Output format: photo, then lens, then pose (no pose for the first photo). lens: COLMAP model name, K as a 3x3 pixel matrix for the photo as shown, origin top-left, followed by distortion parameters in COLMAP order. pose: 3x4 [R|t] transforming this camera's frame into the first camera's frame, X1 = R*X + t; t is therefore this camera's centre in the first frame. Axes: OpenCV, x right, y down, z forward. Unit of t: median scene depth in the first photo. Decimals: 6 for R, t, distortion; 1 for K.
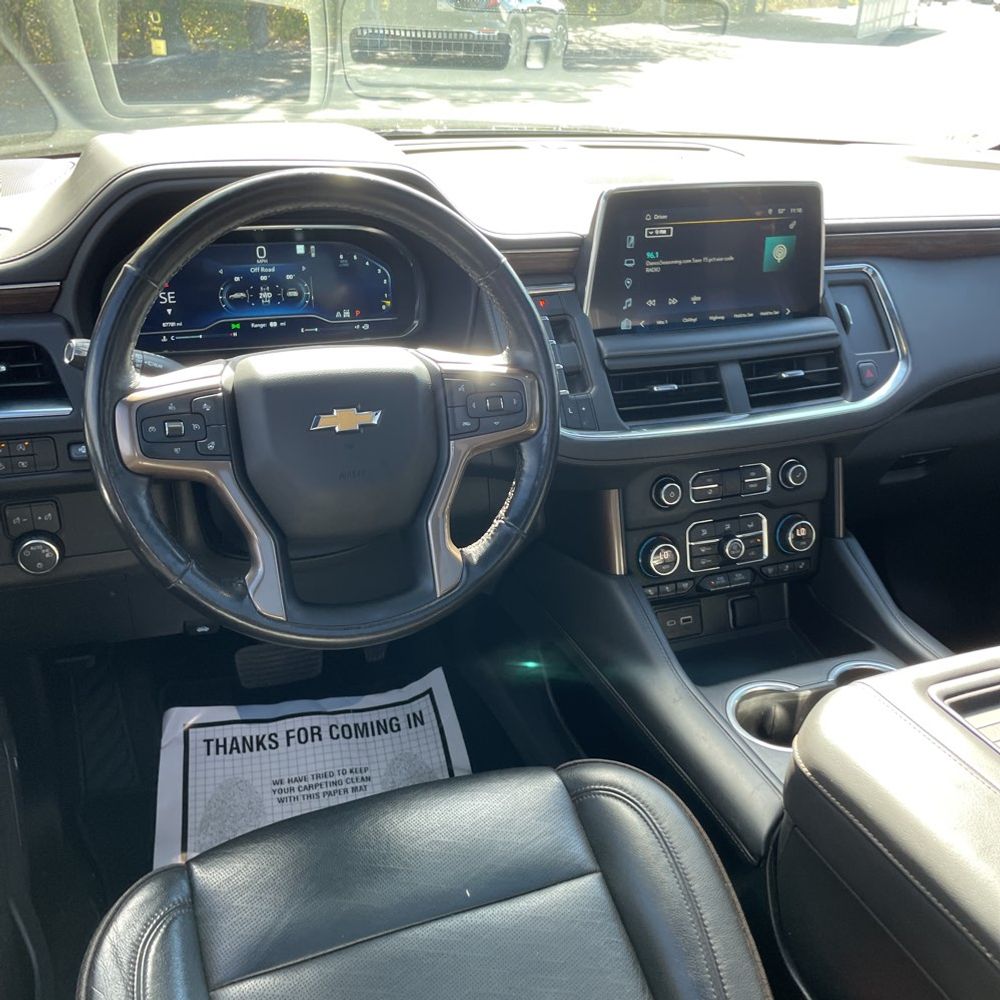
lens RADIAL K [[1002.7, 0, 497.2], [0, 1002.7, 485.7], [0, 0, 1]] dist [0.091211, -0.130624]
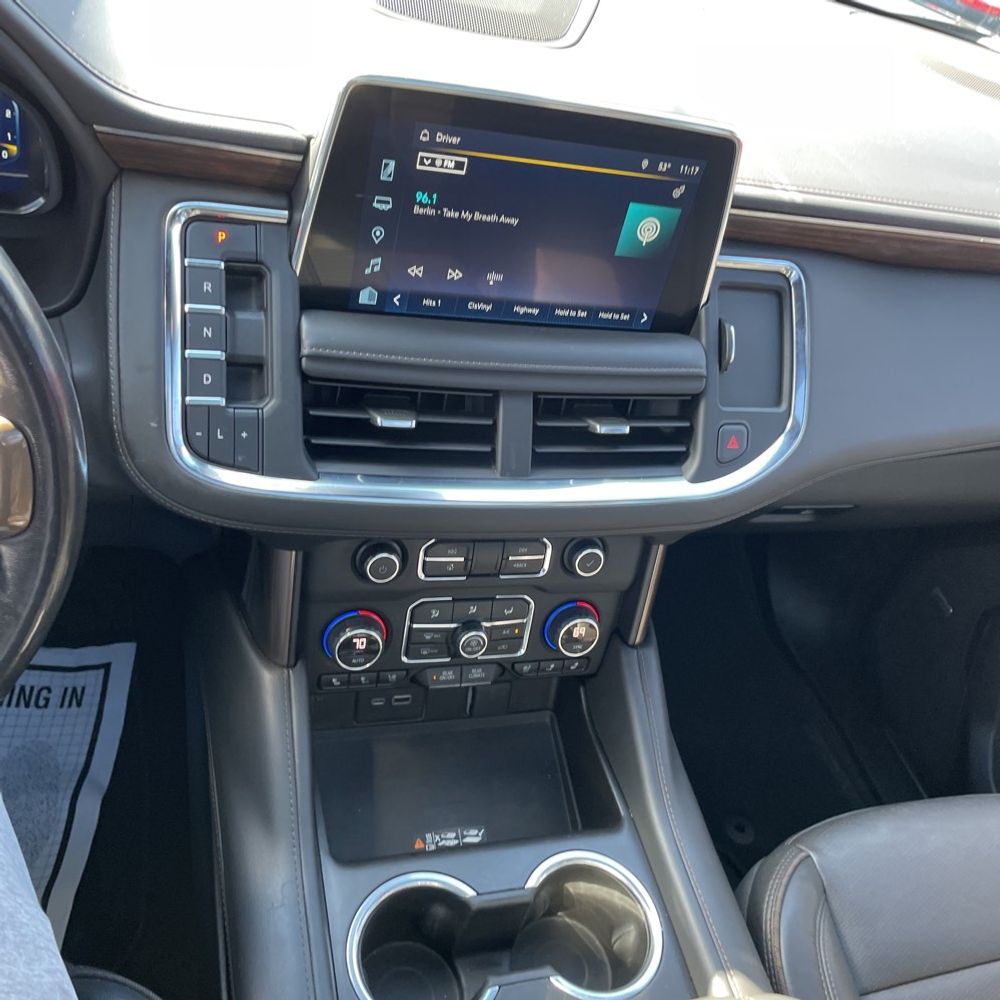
lens RADIAL K [[978.2, 0, 500.0], [0, 978.2, 500.0], [0, 0, 1]] dist [-0.022966, -0.002819]
pose [[0.973037, 0.226231, 0.044932, 0.207875], [-0.230160, 0.939684, 0.253024, -0.213040], [0.015020, -0.256543, 0.966416, 0.385991]]
